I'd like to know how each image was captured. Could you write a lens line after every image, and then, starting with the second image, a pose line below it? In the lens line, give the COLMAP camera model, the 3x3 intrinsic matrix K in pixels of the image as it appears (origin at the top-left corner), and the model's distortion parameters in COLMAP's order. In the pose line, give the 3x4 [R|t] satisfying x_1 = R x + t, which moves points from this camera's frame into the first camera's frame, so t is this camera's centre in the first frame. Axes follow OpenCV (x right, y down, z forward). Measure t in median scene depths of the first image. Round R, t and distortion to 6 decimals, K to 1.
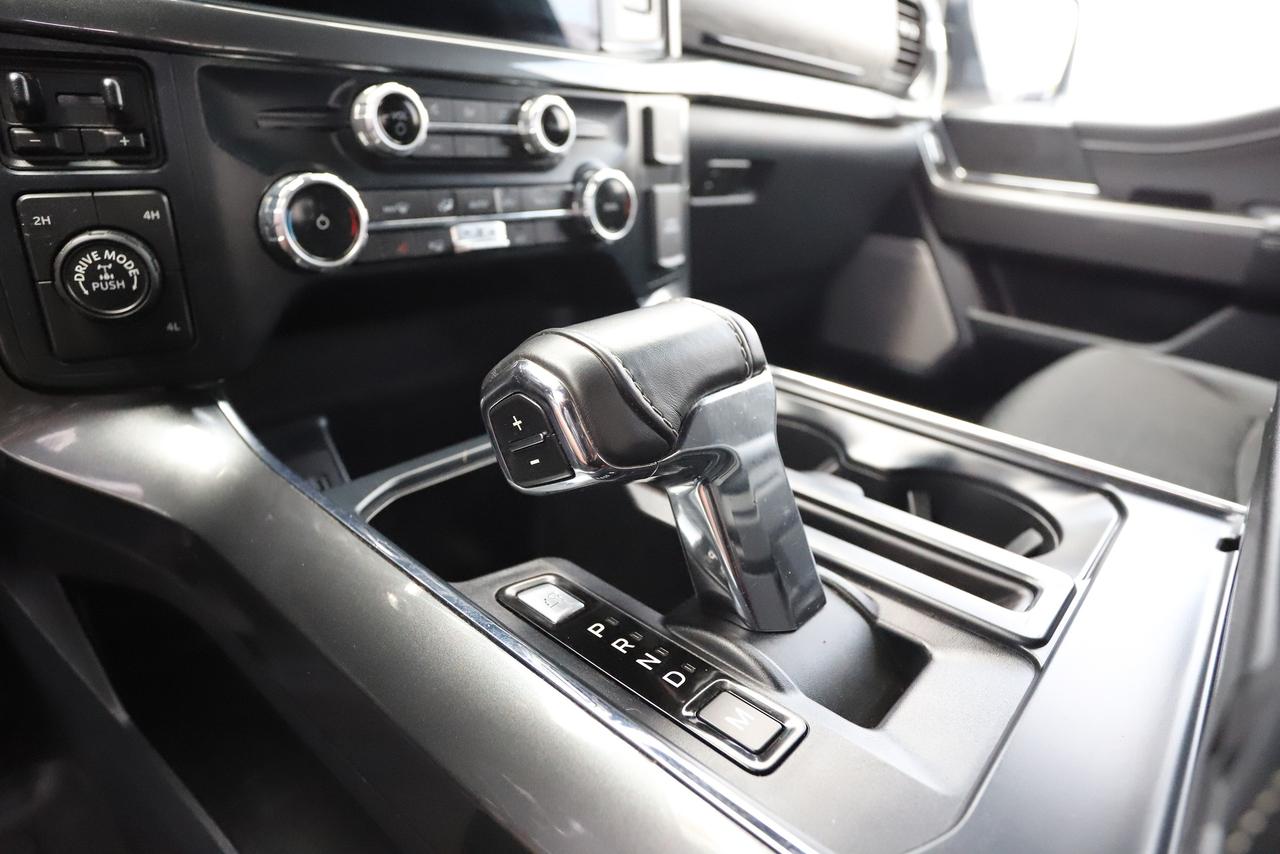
lens RADIAL K [[752.0, 0, 642.6], [0, 752.0, 408.9], [0, 0, 1]] dist [-0.040136, 0.014895]
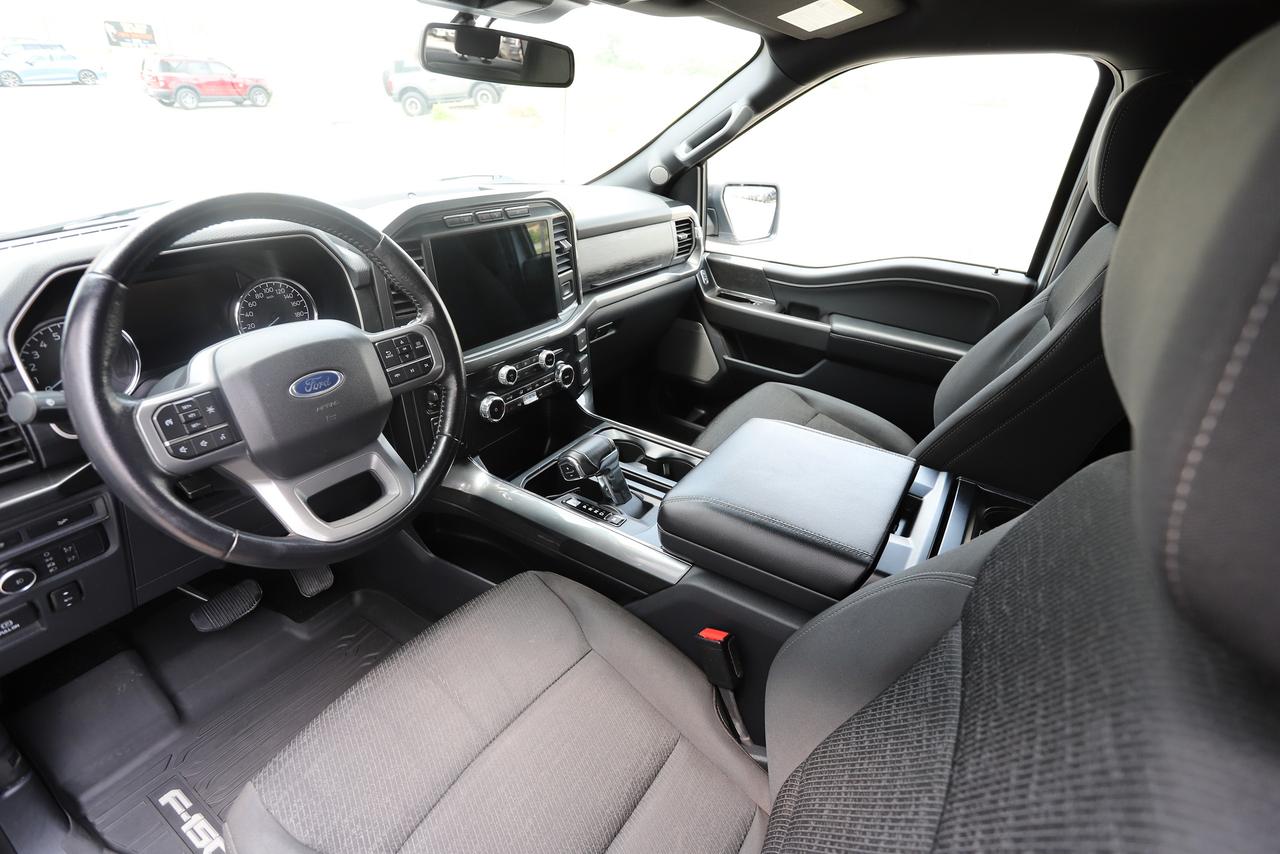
lens RADIAL K [[636.3, 0, 638.5], [0, 636.3, 401.1], [0, 0, 1]] dist [-0.002691, -0.000215]
pose [[0.987420, -0.079117, 0.136900, -0.164253], [0.069123, 0.994687, 0.076283, -0.490946], [-0.142208, -0.065860, 0.987643, -2.229648]]
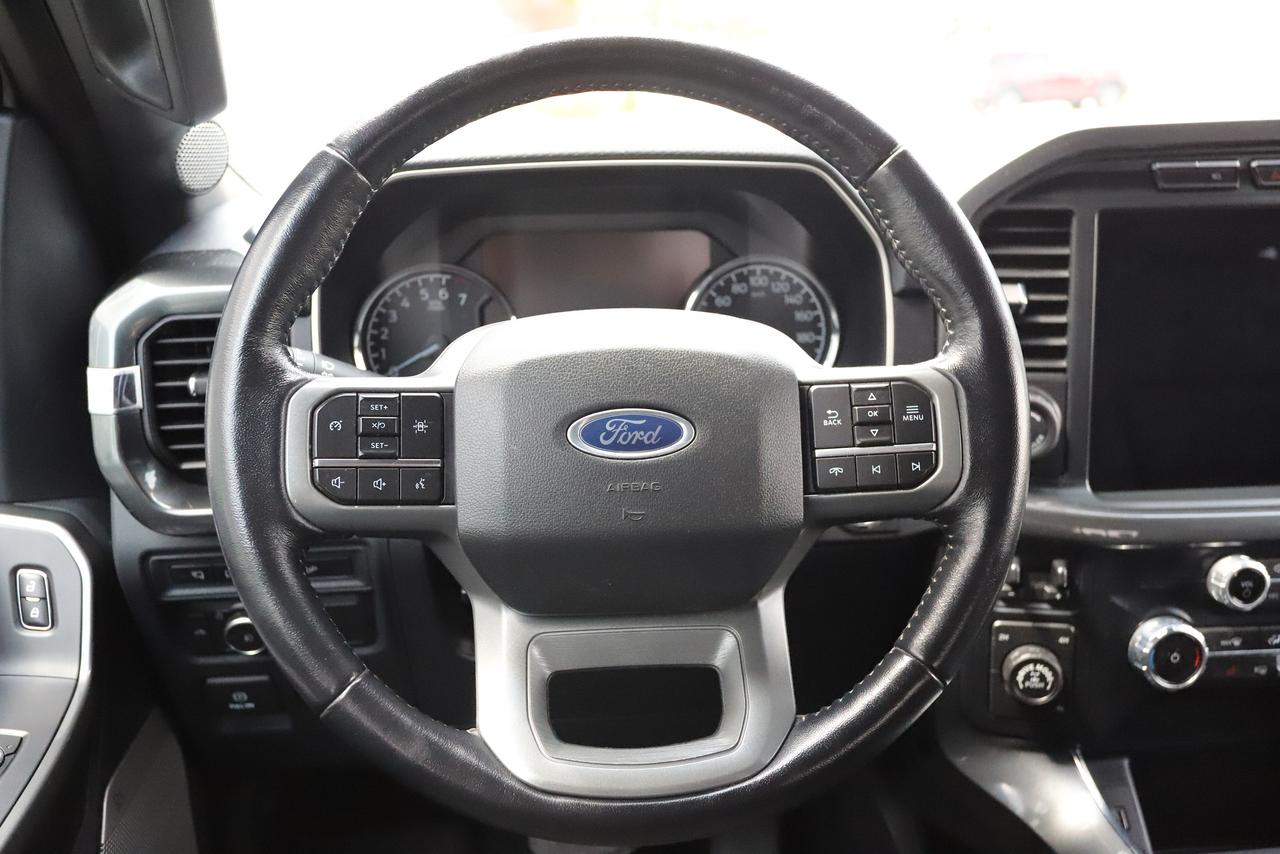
lens RADIAL K [[1081.1, 0, 660.0], [0, 1081.1, 418.0], [0, 0, 1]] dist [-0.007870, 0.061708]
pose [[0.737491, 0.124311, -0.663817, 0.155381], [-0.195665, 0.980087, -0.033842, -0.440504], [0.646392, 0.154844, 0.747129, -1.233731]]
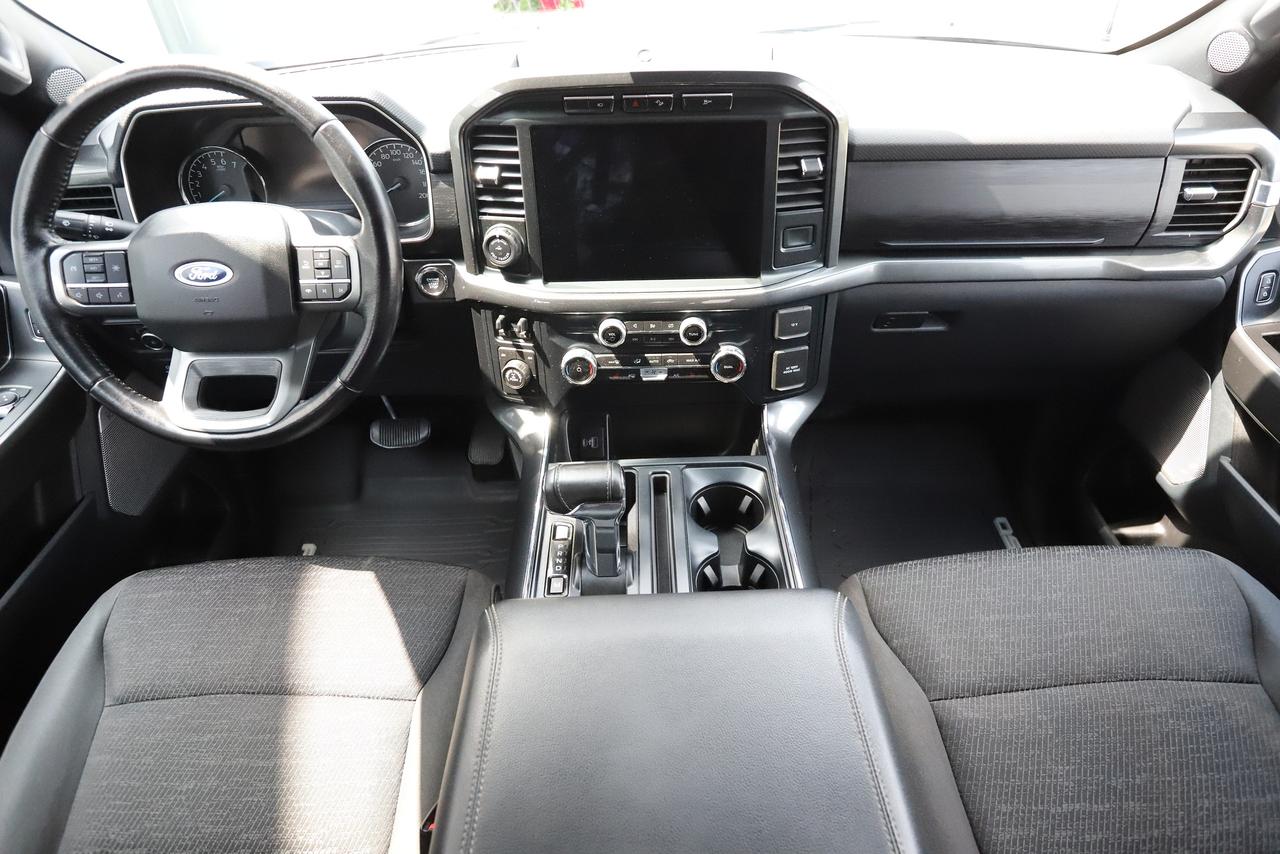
lens RADIAL K [[752.0, 0, 642.6], [0, 752.0, 408.9], [0, 0, 1]] dist [-0.040136, 0.014895]
pose [[0.671726, 0.378633, -0.636727, 1.559534], [-0.207644, 0.921292, 0.328793, -1.088099], [0.711103, -0.088646, 0.697477, -0.778826]]
